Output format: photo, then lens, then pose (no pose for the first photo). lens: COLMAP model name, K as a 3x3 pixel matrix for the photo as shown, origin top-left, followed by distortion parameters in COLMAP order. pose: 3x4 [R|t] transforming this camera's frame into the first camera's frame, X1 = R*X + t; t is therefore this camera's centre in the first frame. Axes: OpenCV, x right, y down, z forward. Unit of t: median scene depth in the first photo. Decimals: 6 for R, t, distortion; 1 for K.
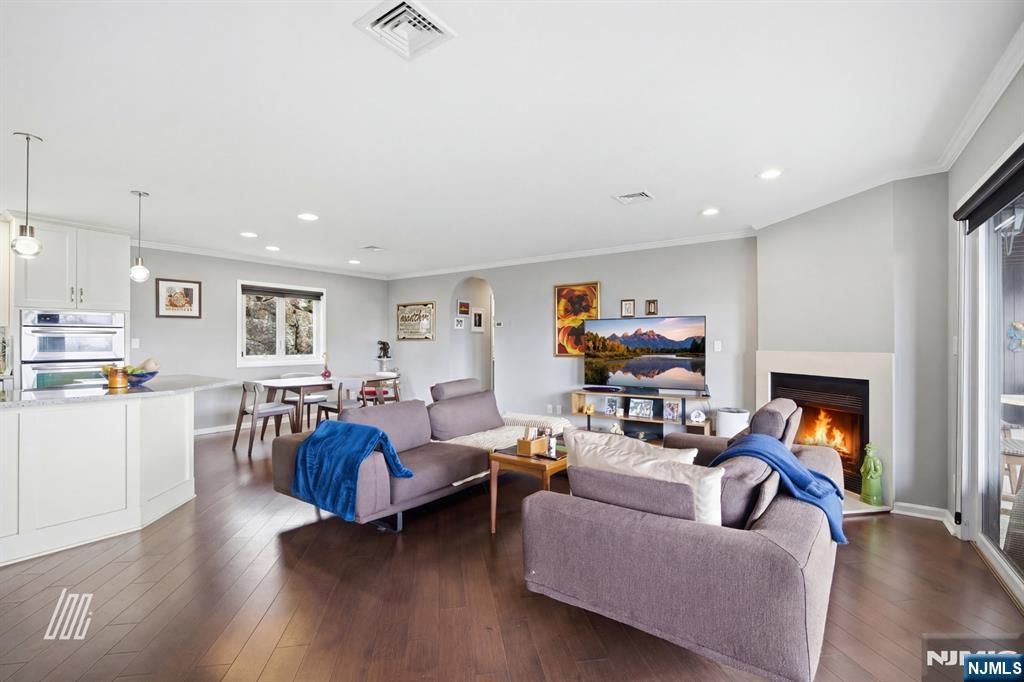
lens RADIAL K [[448.3, 0, 515.0], [0, 448.3, 340.3], [0, 0, 1]] dist [-0.028716, 0.012372]
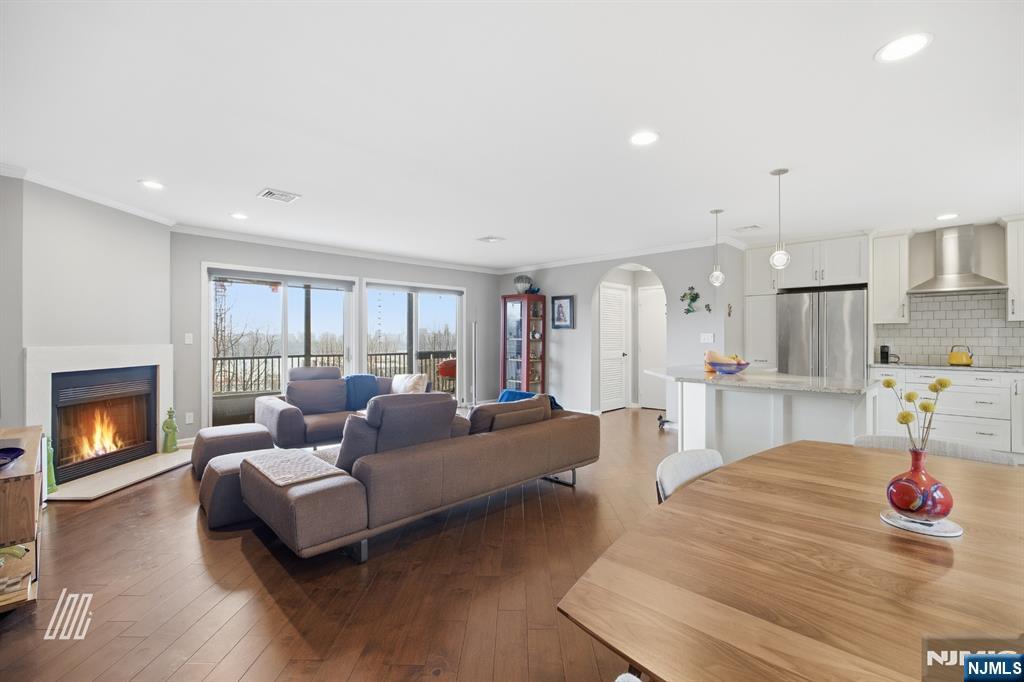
lens RADIAL K [[459.8, 0, 520.6], [0, 459.8, 338.7], [0, 0, 1]] dist [-0.000388, 0.008723]
pose [[-0.988778, 0.001246, 0.149386, -0.292883], [0.000266, 0.999978, -0.006583, 0.010655], [-0.149391, -0.006469, -0.988757, 1.335441]]
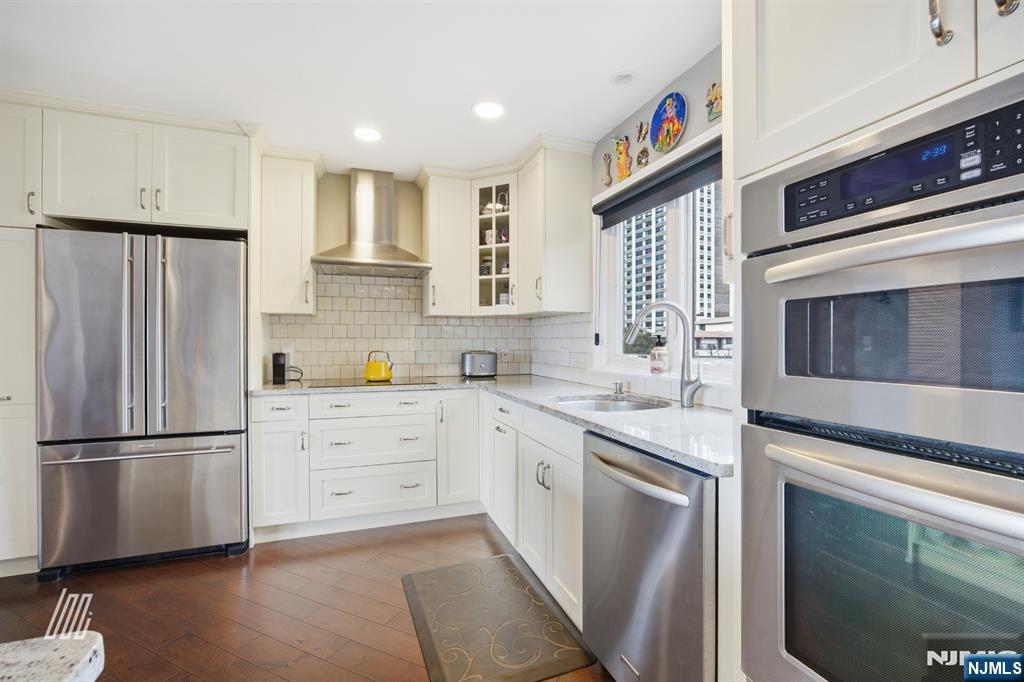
lens RADIAL K [[448.3, 0, 515.0], [0, 448.3, 340.3], [0, 0, 1]] dist [-0.028716, 0.012372]
pose [[-0.571592, 0.001777, -0.820536, -0.641208], [0.007340, 0.999969, -0.002947, 0.007942], [0.820505, -0.007707, -0.571587, 0.776308]]
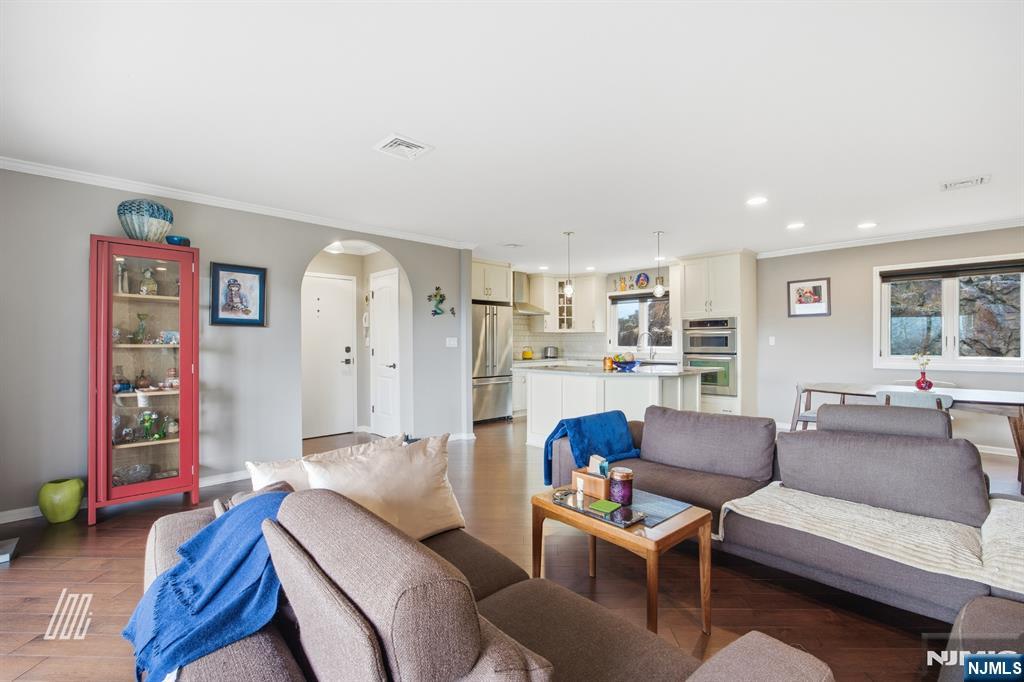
lens RADIAL K [[459.8, 0, 520.6], [0, 459.8, 338.7], [0, 0, 1]] dist [-0.000388, 0.008723]
pose [[-0.178832, -0.004283, -0.983870, 0.440159], [0.010321, 0.999927, -0.006229, 0.002302], [0.983826, -0.011268, -0.178775, 0.545309]]
